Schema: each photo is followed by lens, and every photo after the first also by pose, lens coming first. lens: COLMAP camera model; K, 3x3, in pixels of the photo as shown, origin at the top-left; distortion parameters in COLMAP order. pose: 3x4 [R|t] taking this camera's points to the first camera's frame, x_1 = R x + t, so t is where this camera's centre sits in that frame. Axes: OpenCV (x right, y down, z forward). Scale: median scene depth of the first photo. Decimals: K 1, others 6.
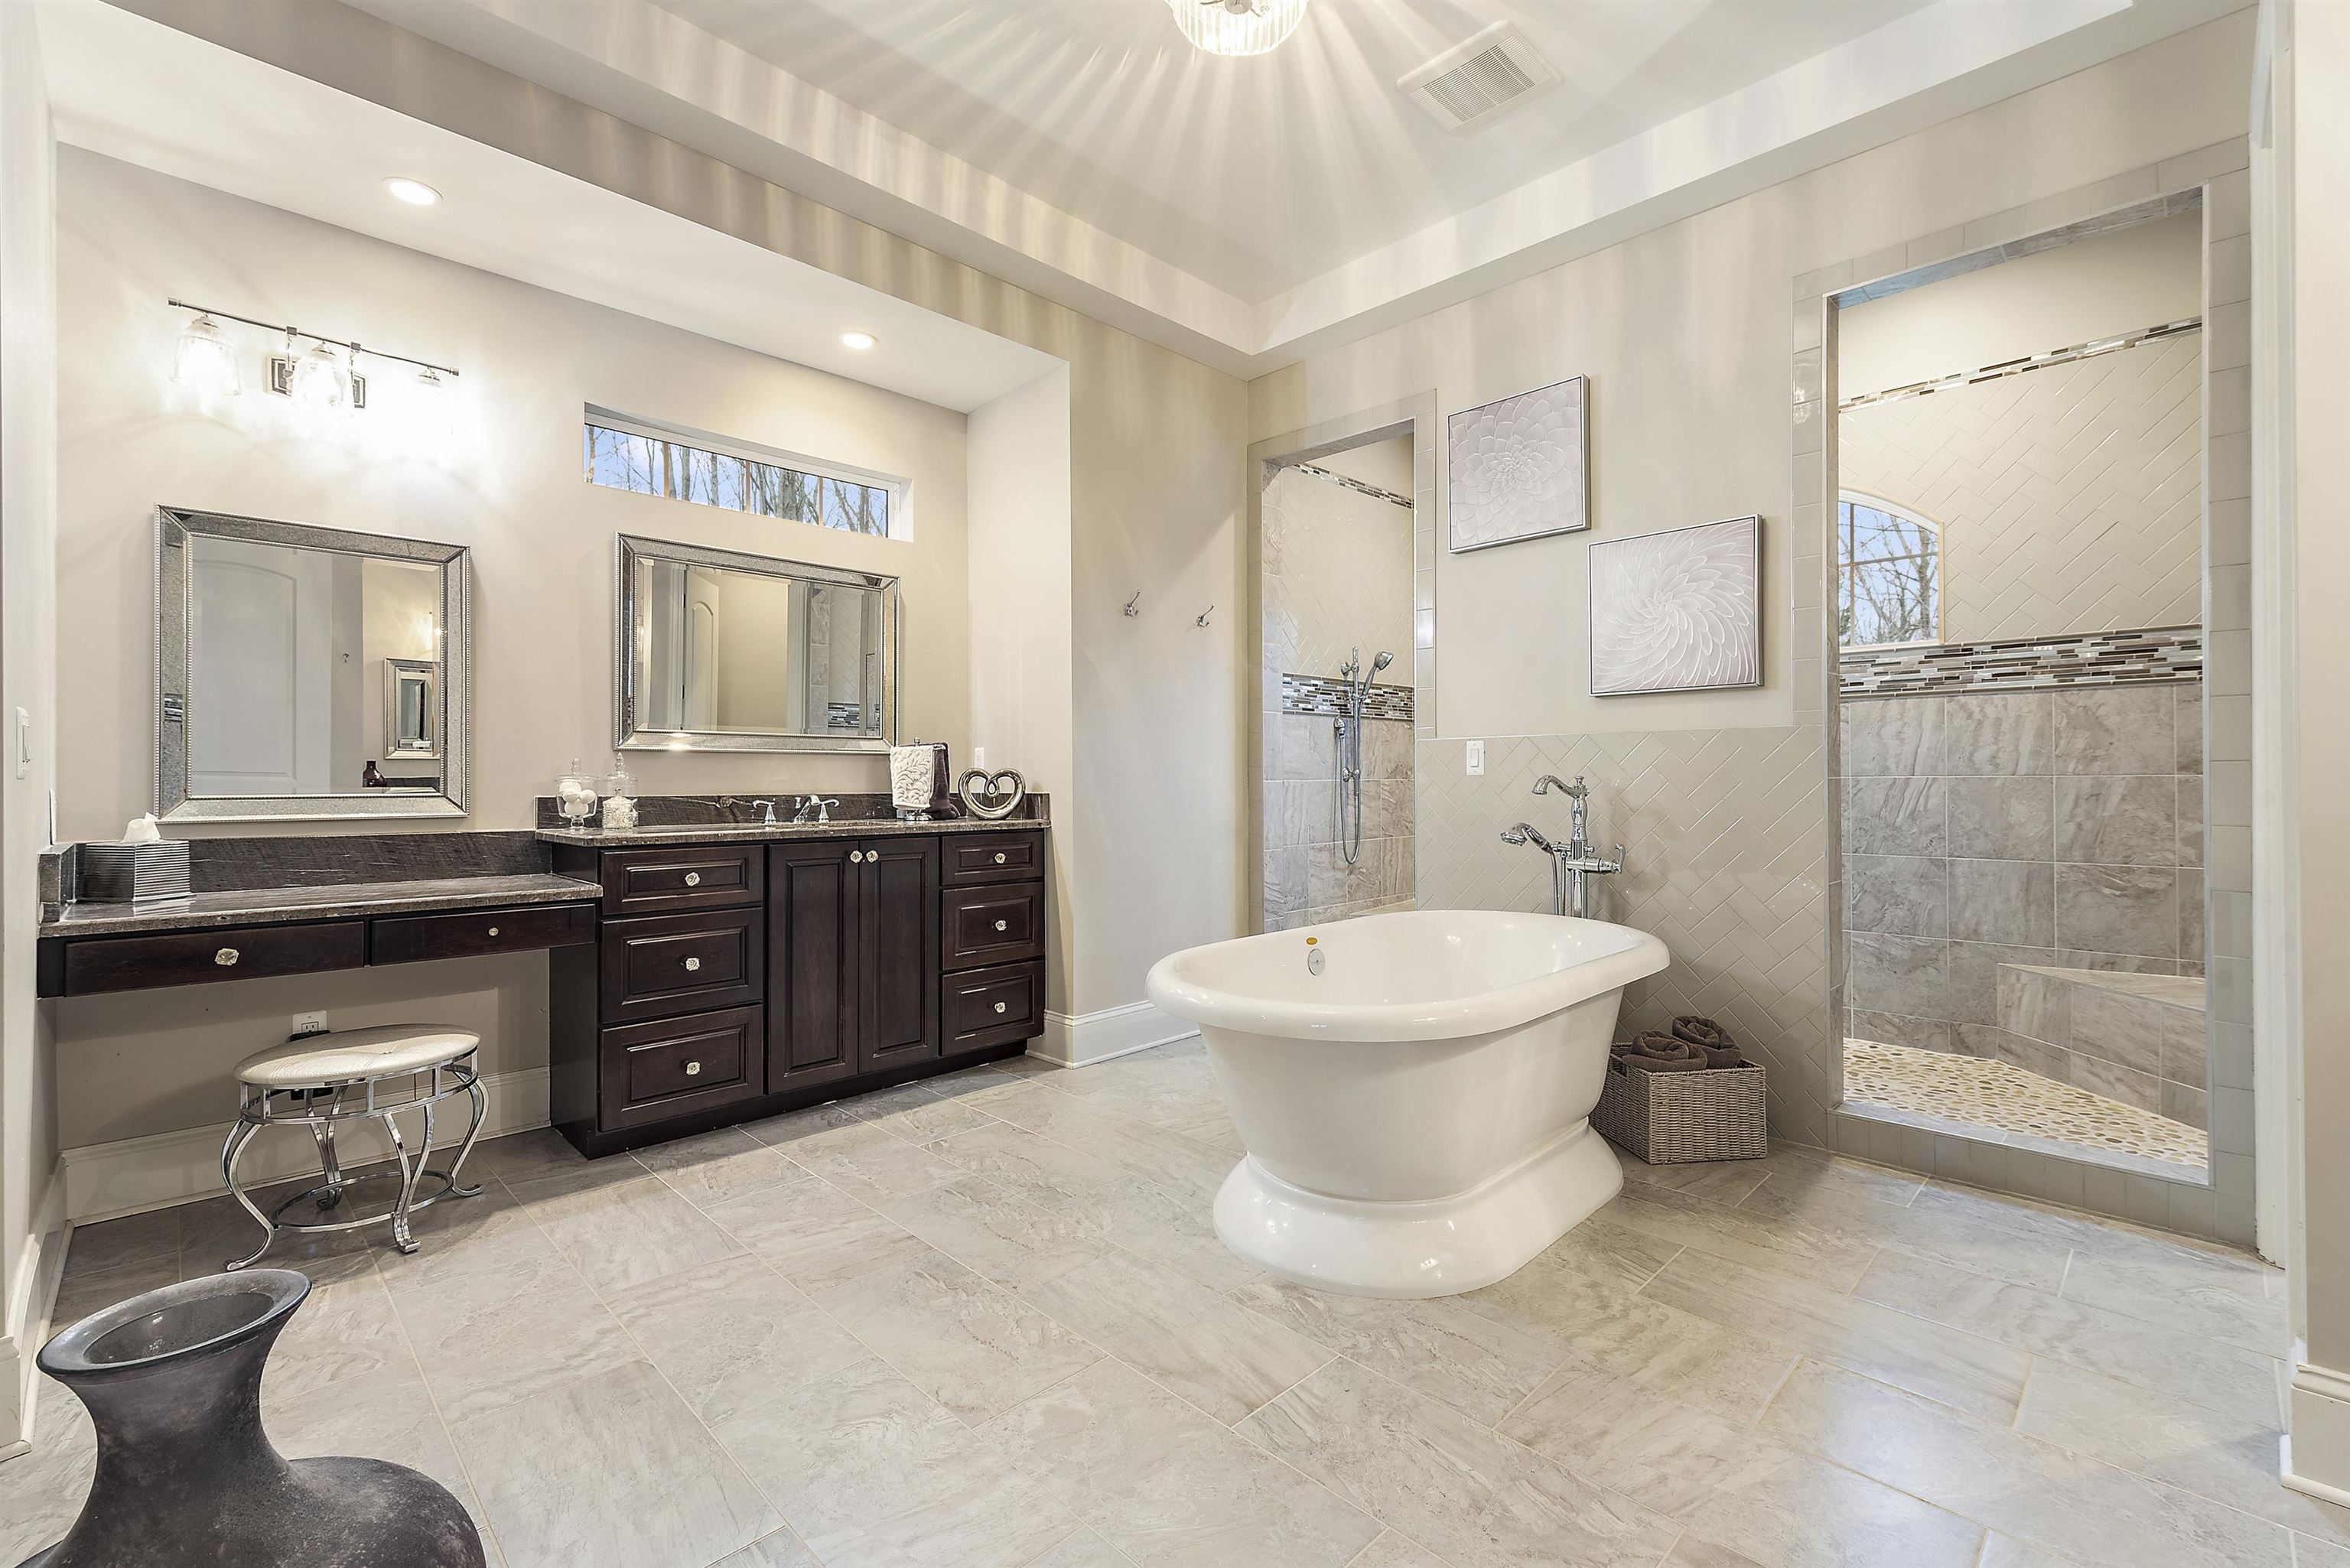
lens RADIAL K [[1015.6, 0, 1180.1], [0, 1015.6, 770.5], [0, 0, 1]] dist [0.003226, 0.000419]
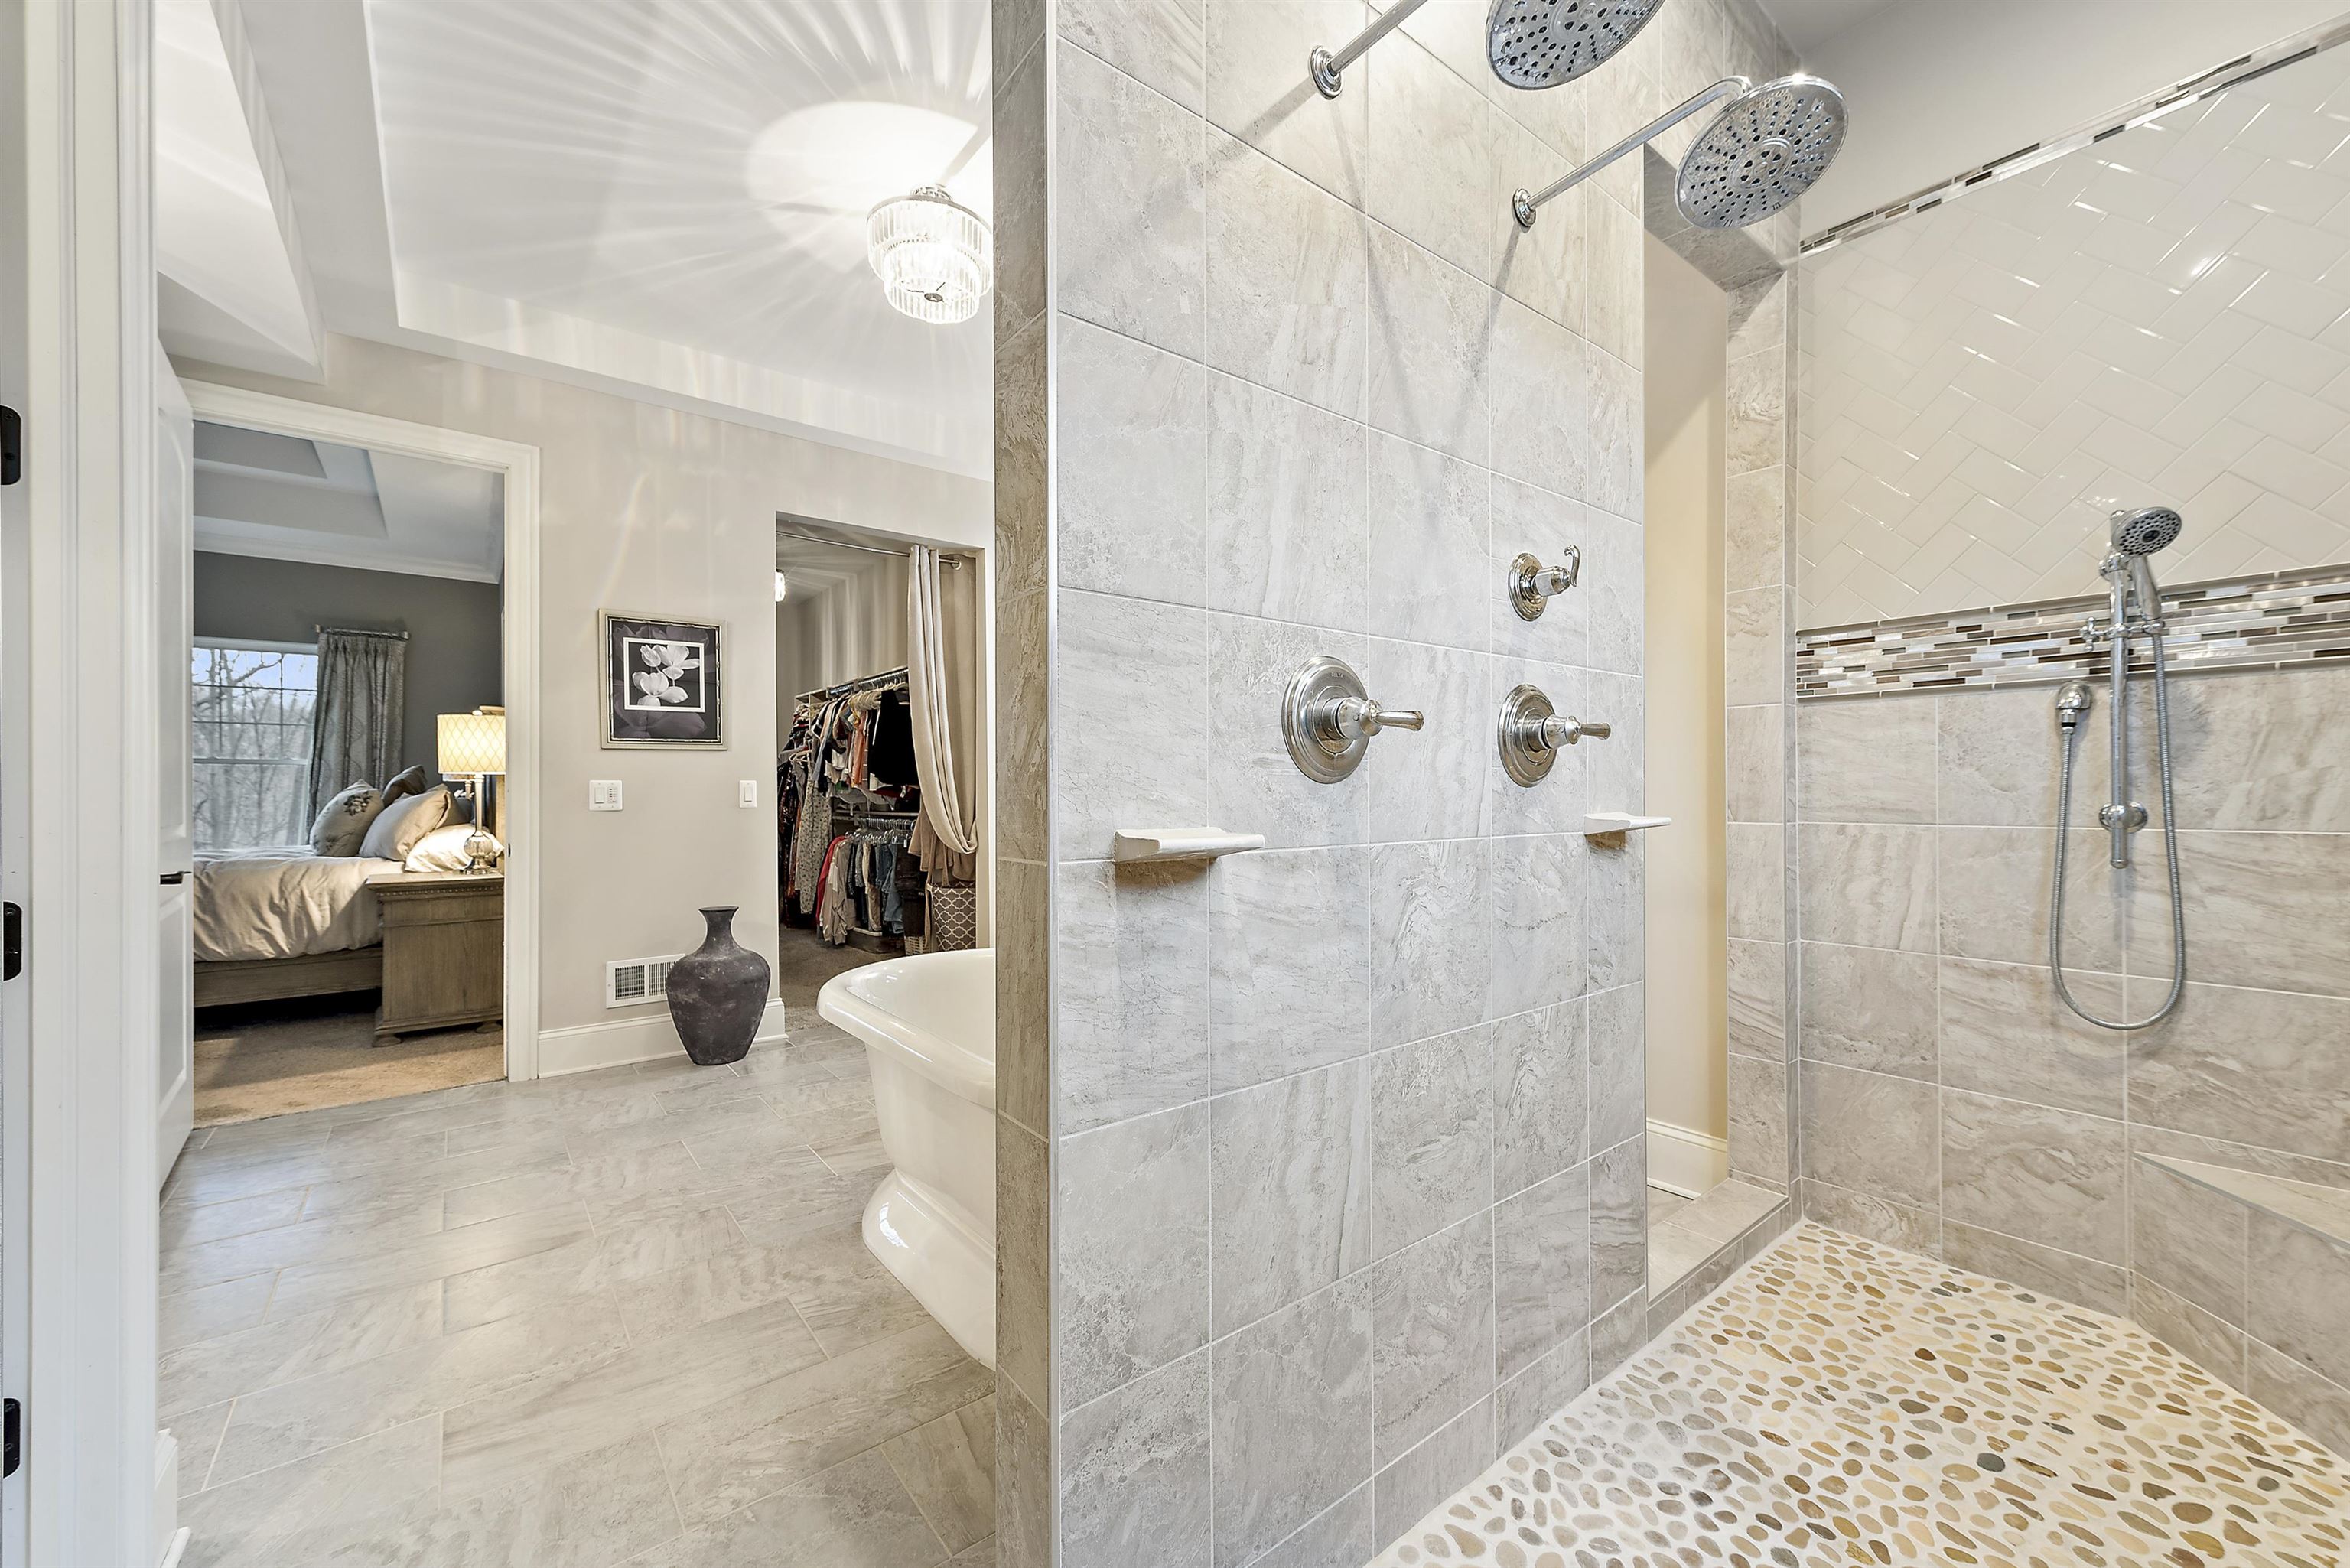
lens RADIAL K [[918.7, 0, 1177.5], [0, 918.7, 784.7], [0, 0, 1]] dist [0.000725, 0.000188]
pose [[-0.113080, 0.000796, -0.993586, 1.014684], [0.007010, 0.999975, 0.000003, -0.021355], [0.993561, -0.006965, -0.113083, 1.127935]]
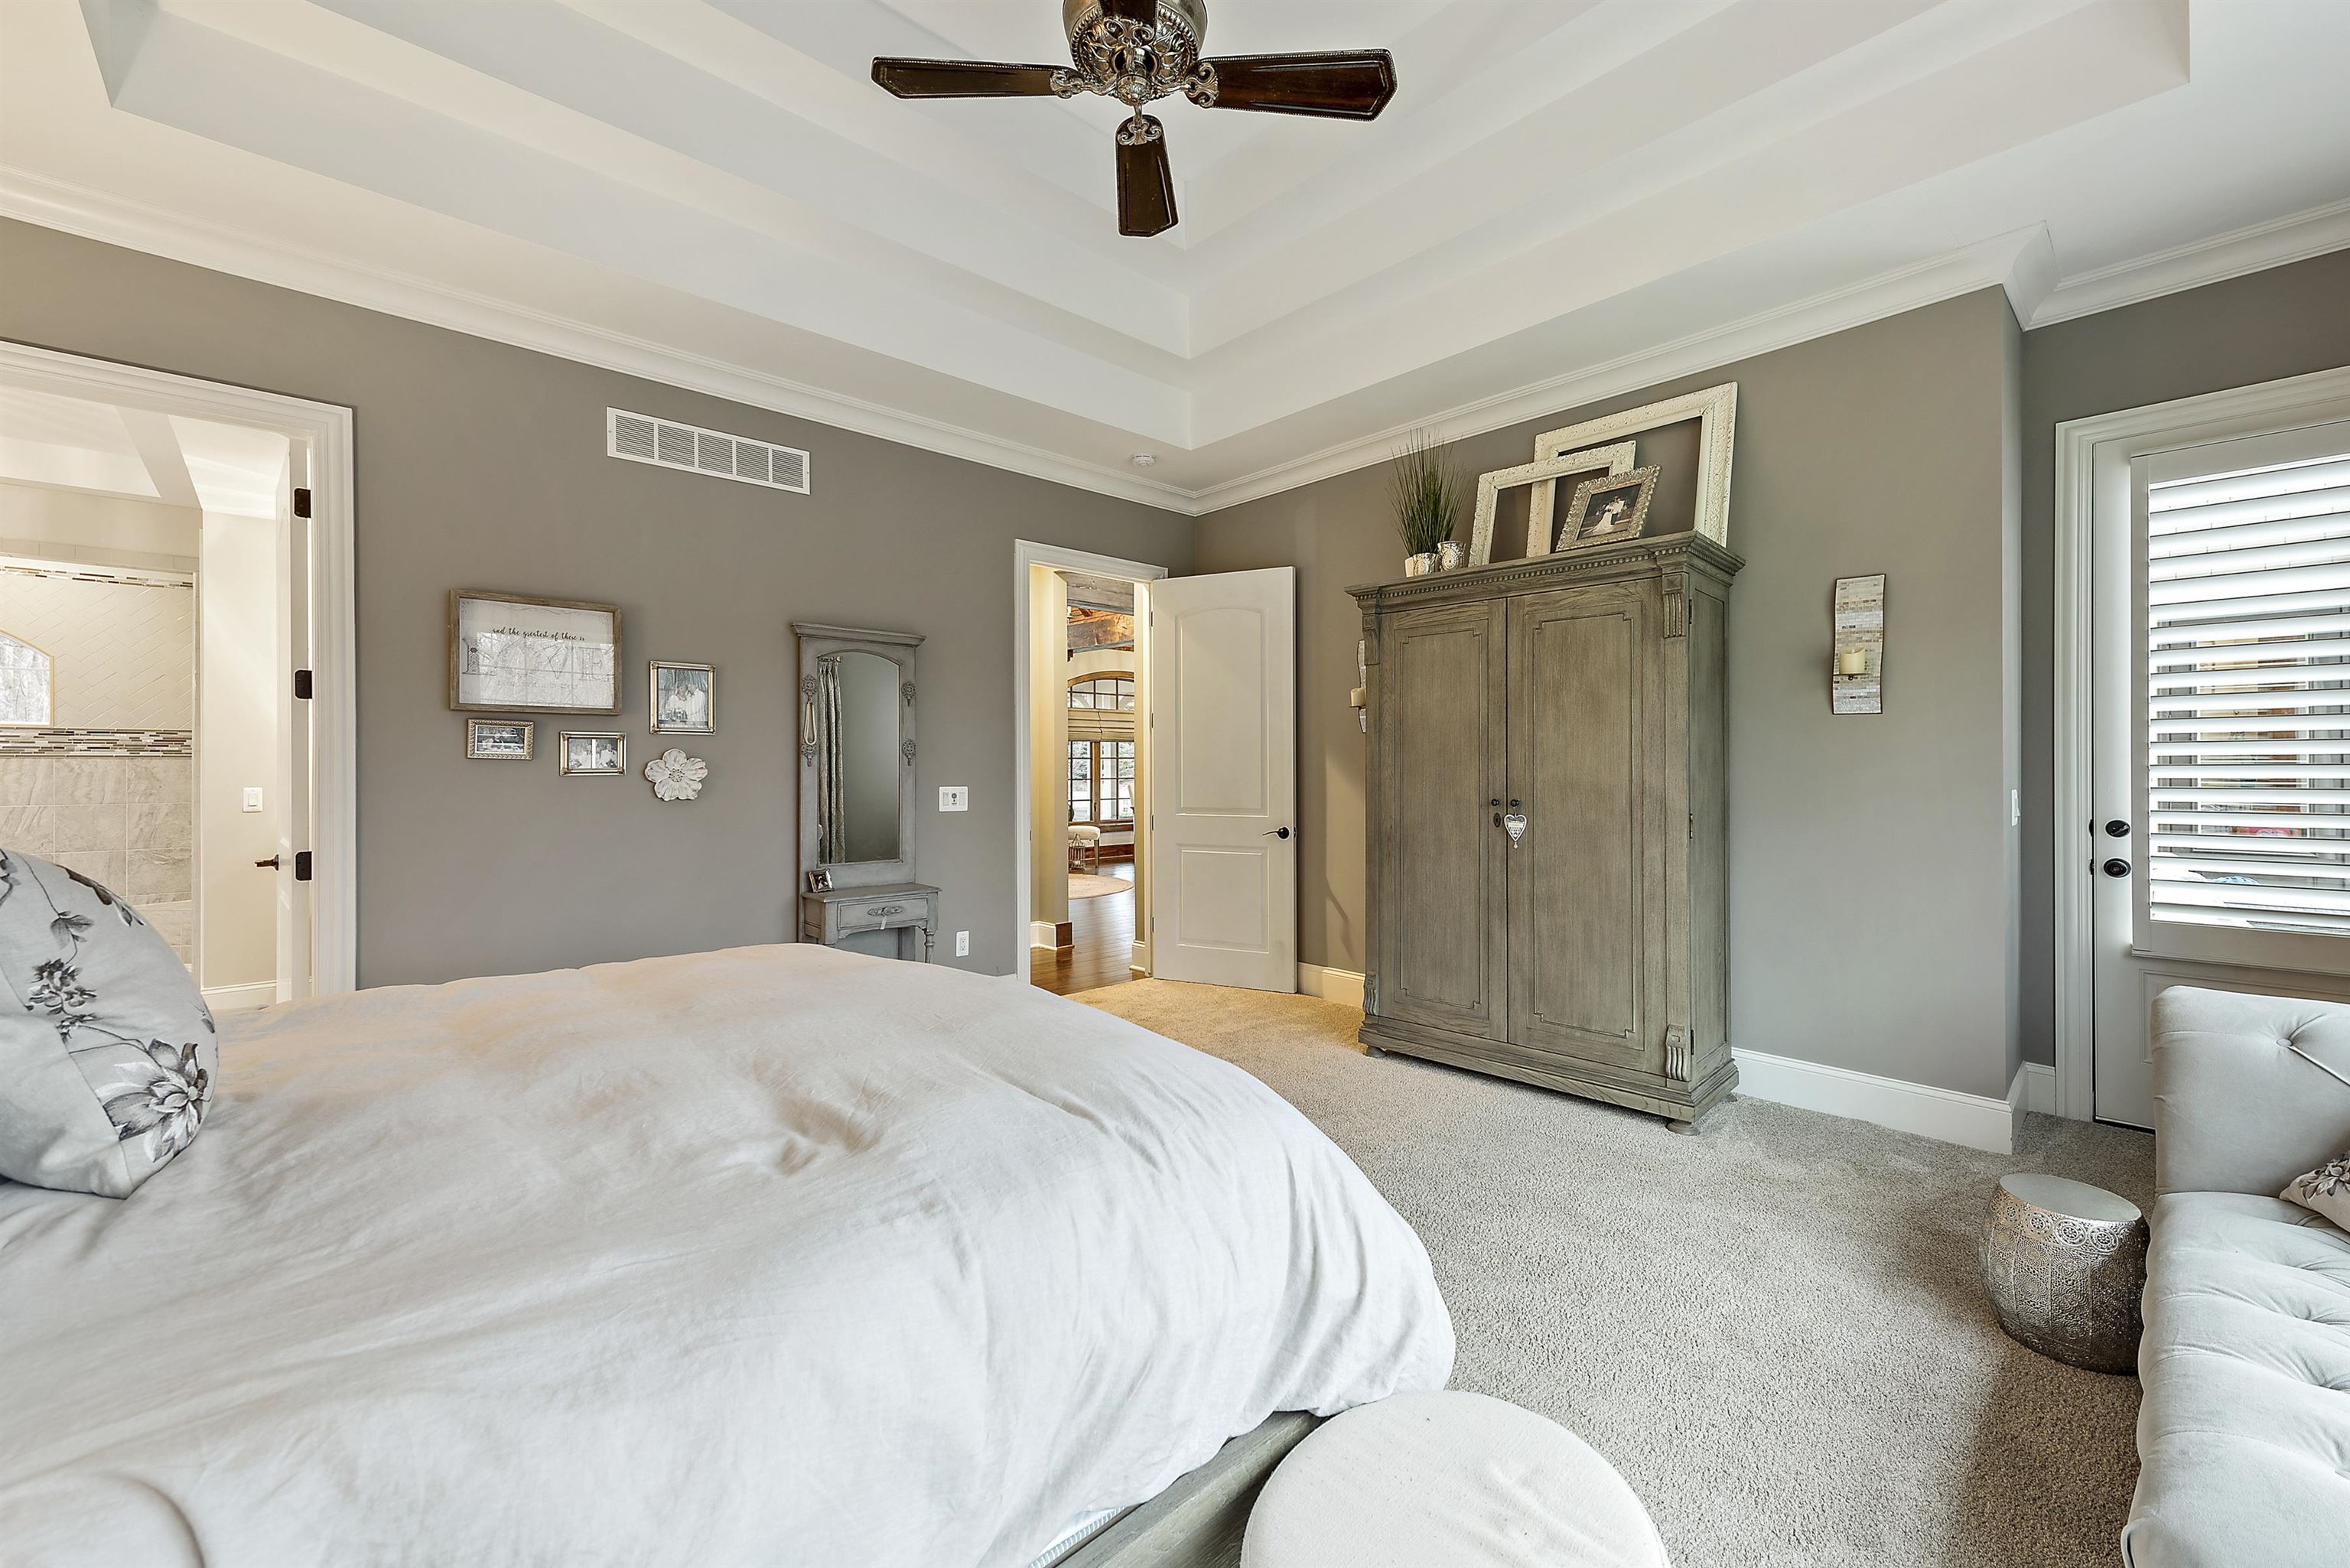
lens RADIAL K [[918.7, 0, 1178.4], [0, 918.7, 774.2], [0, 0, 1]] dist [0.000725, 0.000188]
pose [[0.019120, 0.008239, 0.999783, -0.781826], [-0.000521, 0.999966, -0.008230, -0.035503], [-0.999817, -0.000363, 0.019123, -0.948250]]
